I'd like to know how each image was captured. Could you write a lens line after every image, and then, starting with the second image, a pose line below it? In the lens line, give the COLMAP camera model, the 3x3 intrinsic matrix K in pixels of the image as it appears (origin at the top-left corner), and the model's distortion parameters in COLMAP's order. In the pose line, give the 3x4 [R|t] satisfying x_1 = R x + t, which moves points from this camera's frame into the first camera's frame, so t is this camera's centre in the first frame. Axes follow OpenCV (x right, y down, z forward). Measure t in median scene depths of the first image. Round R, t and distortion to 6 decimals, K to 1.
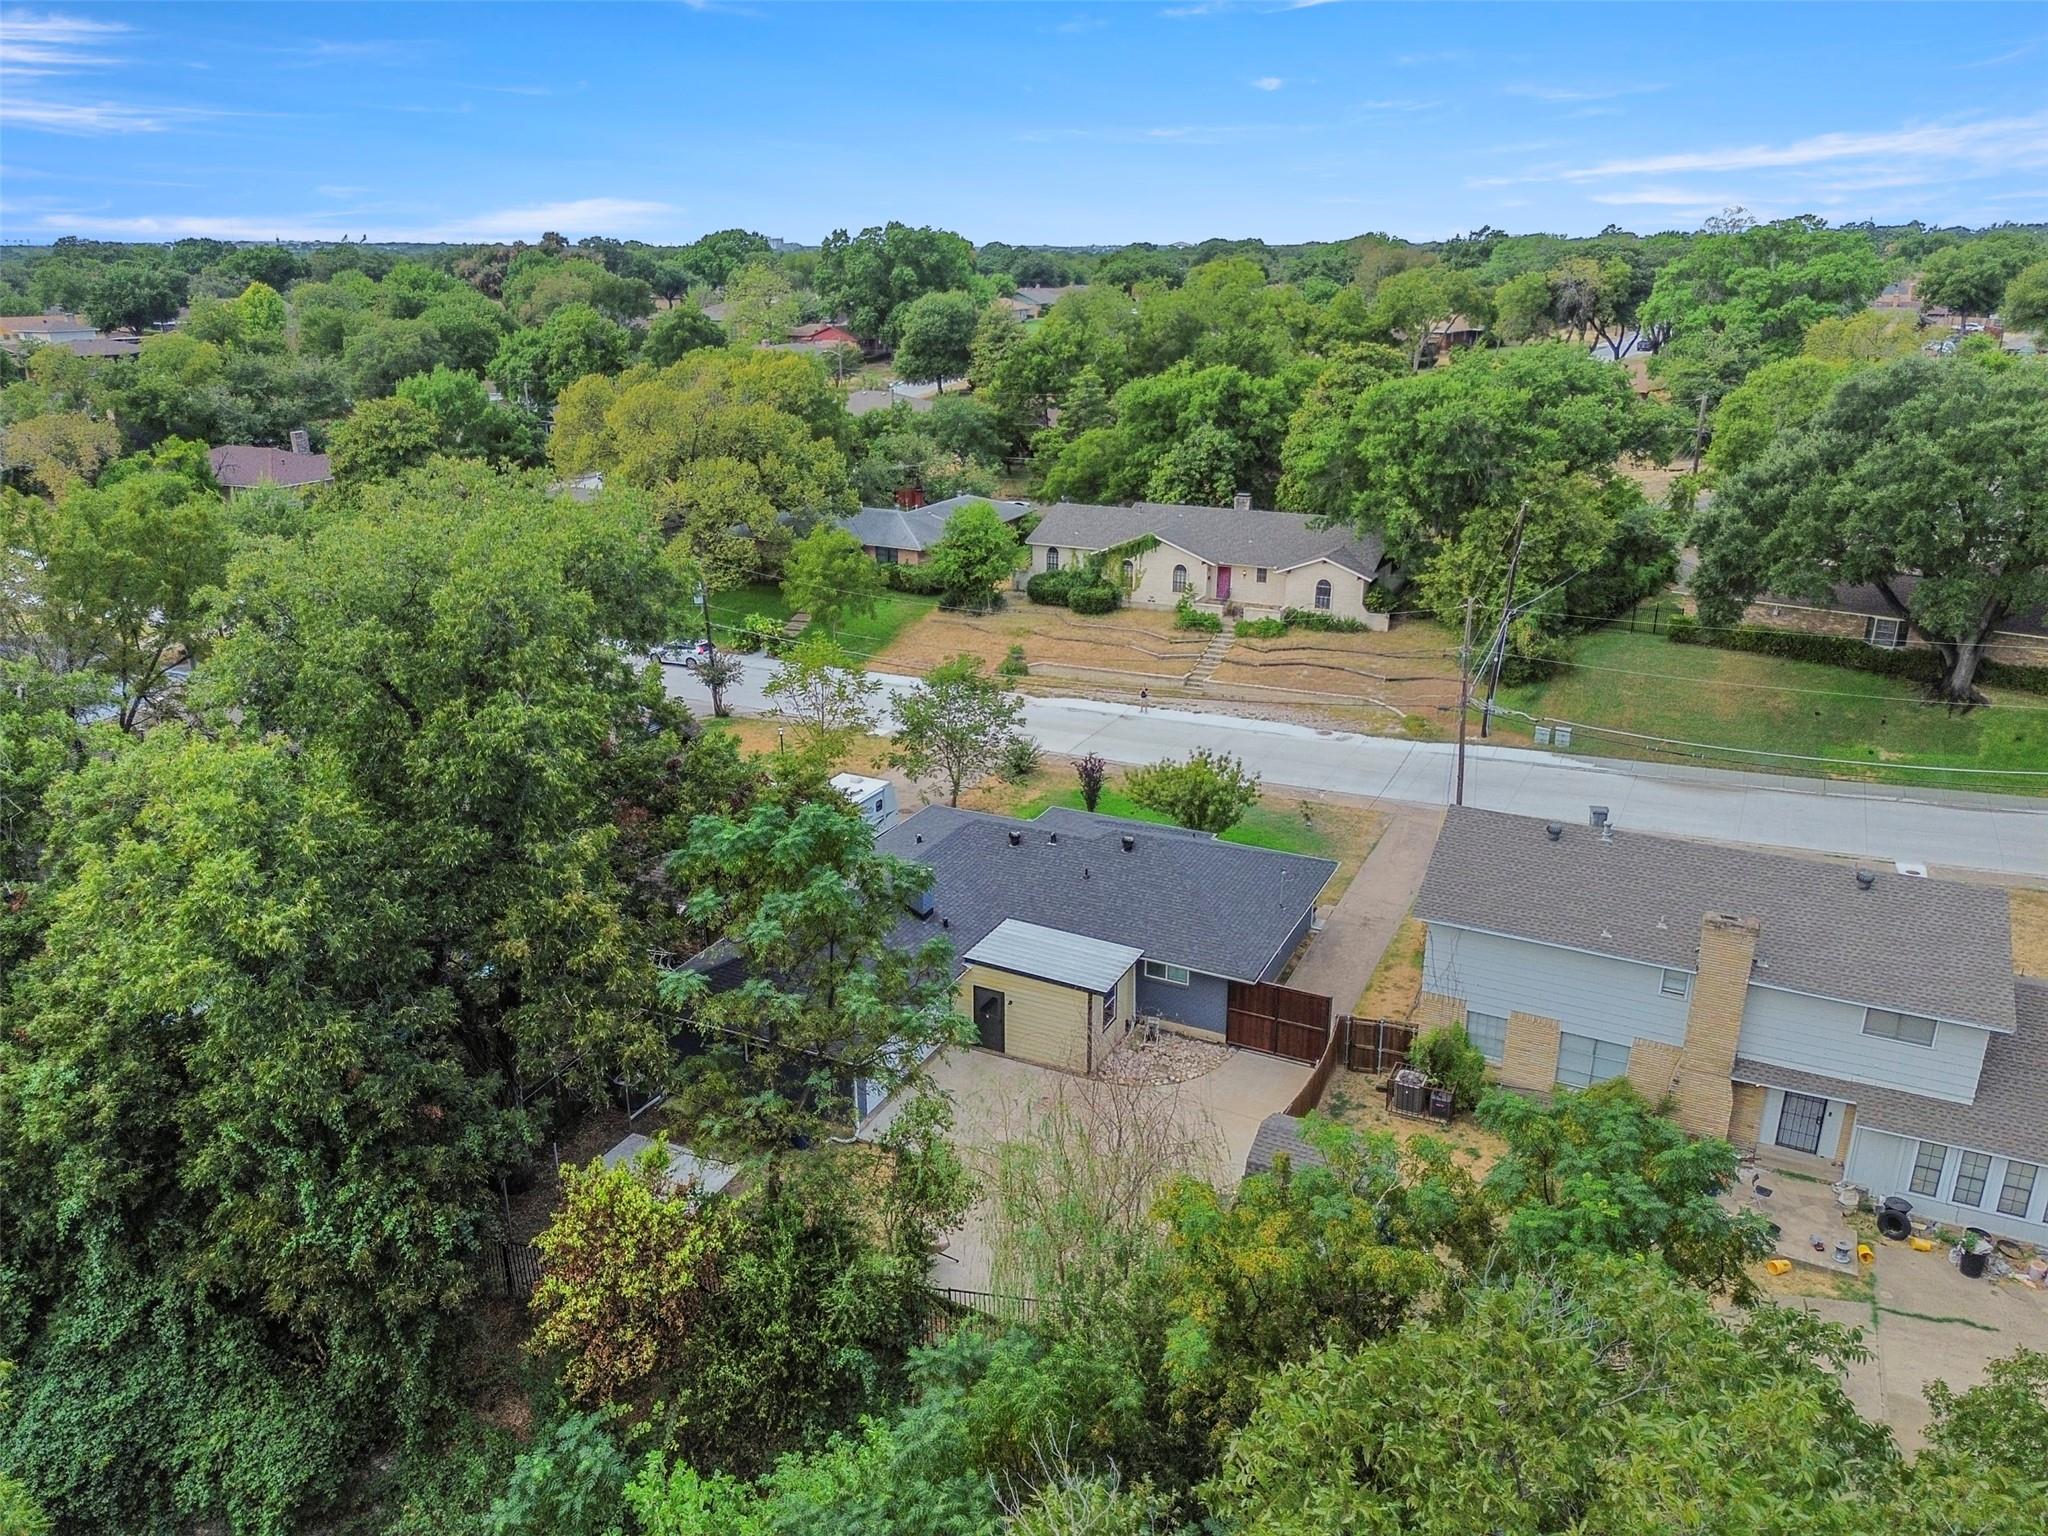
lens RADIAL K [[1443.6, 0, 1012.3], [0, 1443.6, 768.9], [0, 0, 1]] dist [0.059193, -0.047612]
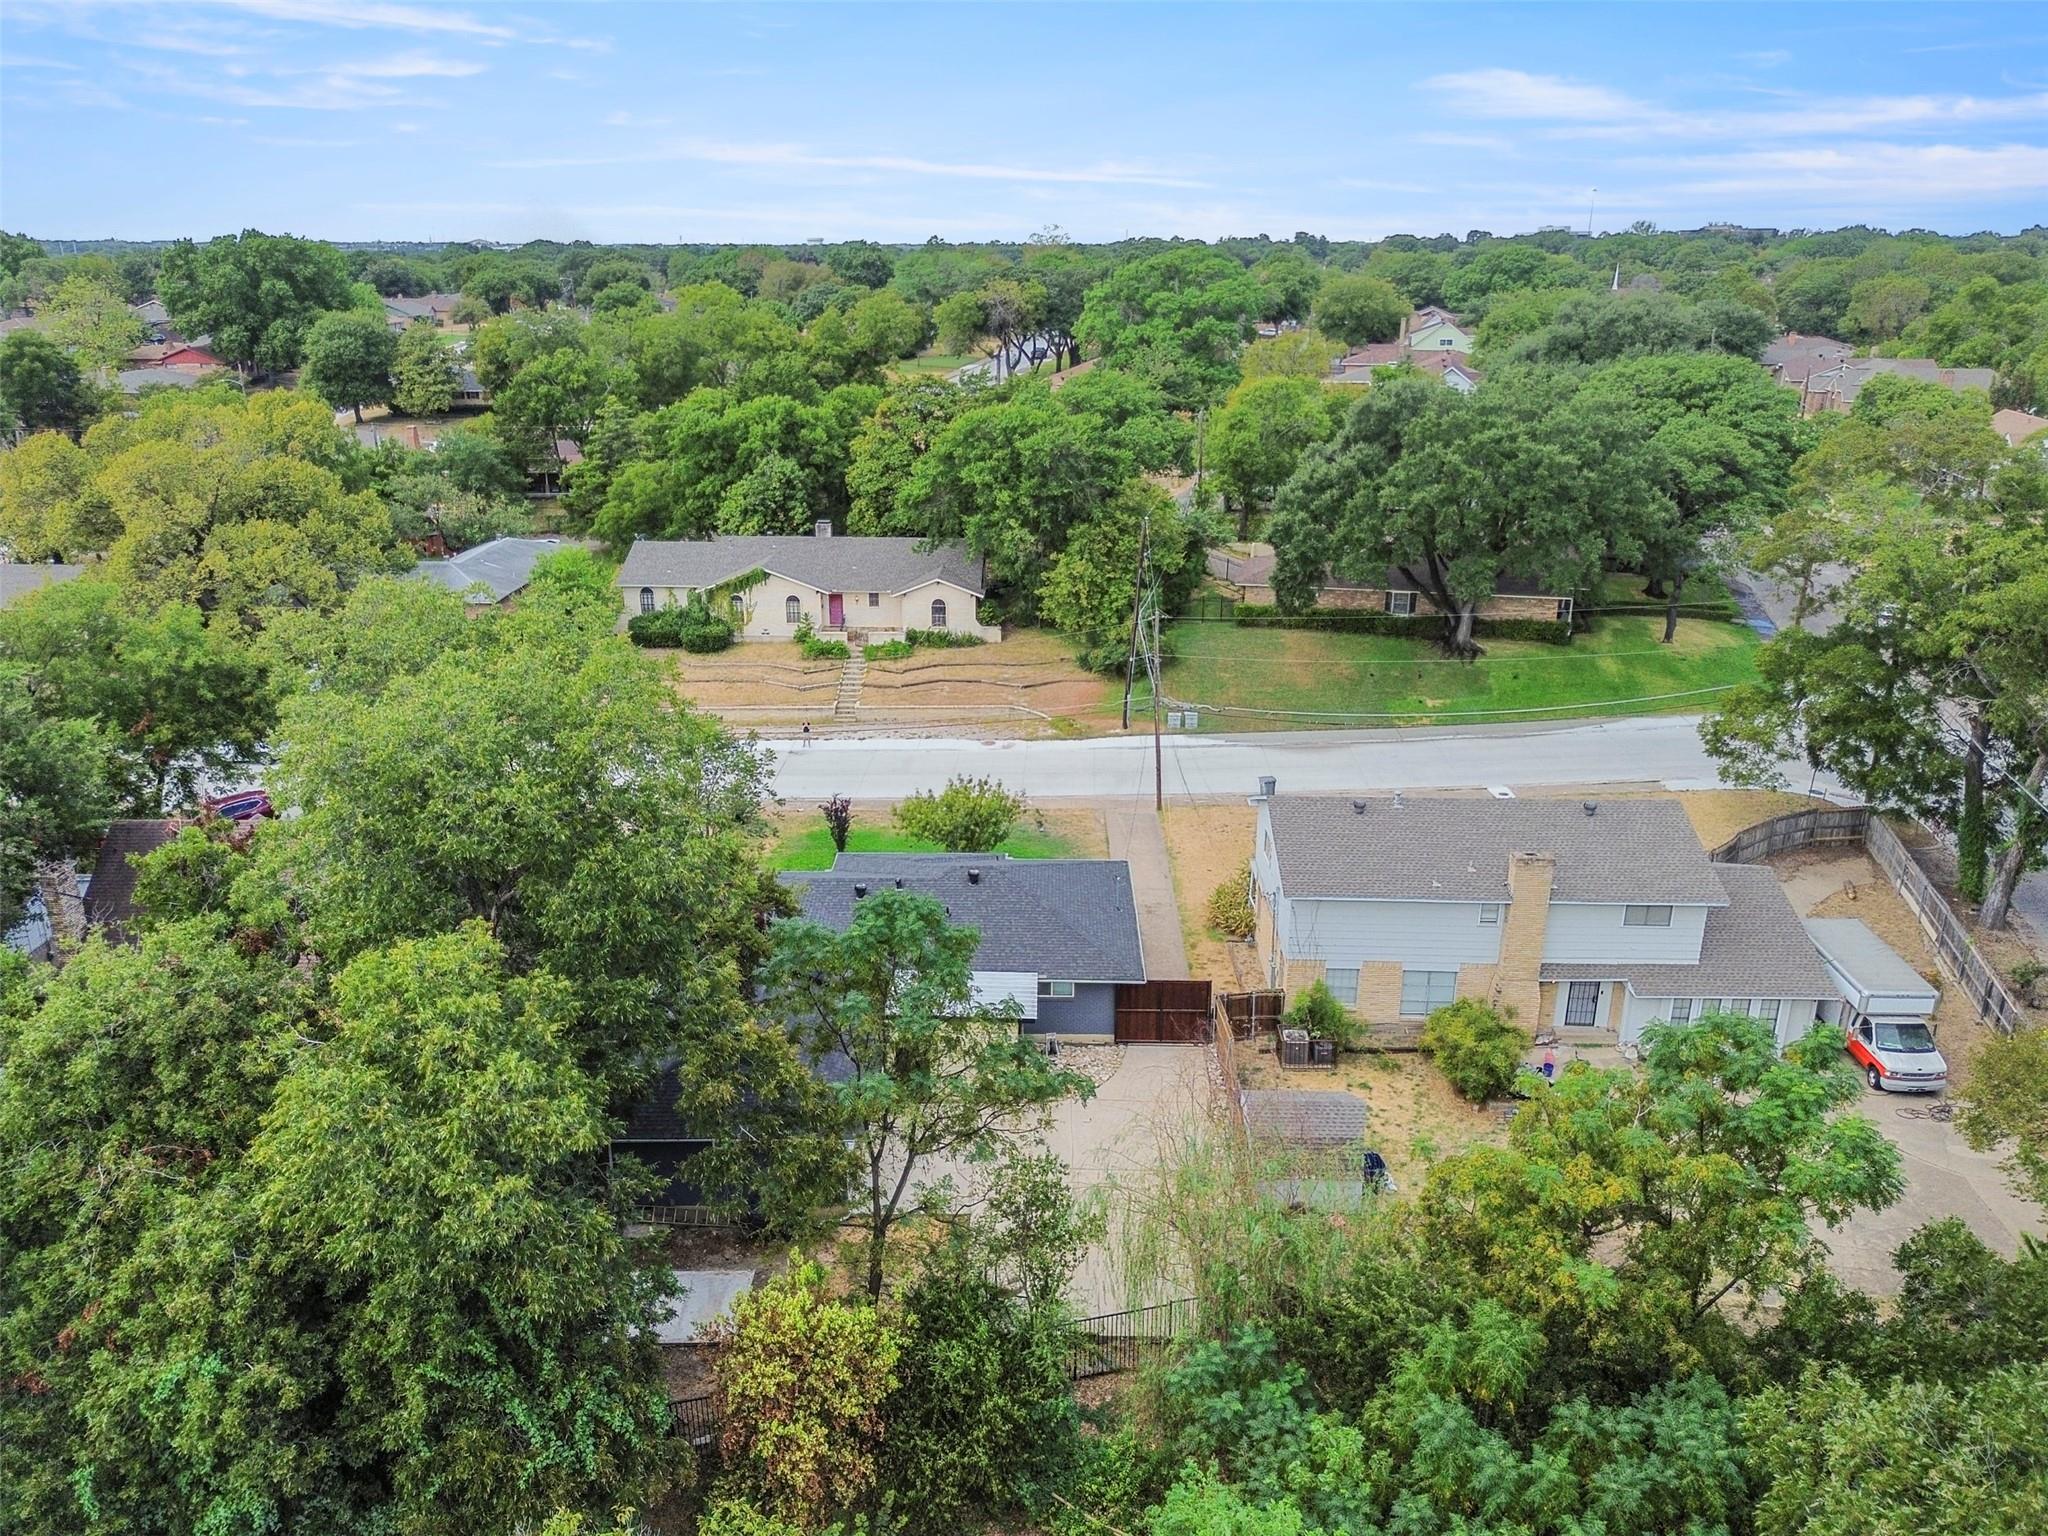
lens RADIAL K [[1443.6, 0, 1012.3], [0, 1443.6, 768.9], [0, 0, 1]] dist [0.059193, -0.047612]
pose [[0.907984, -0.138807, 0.395345, -0.169236], [0.139283, 0.989866, 0.027657, -0.028812], [-0.395177, 0.029952, 0.918116, 0.011198]]
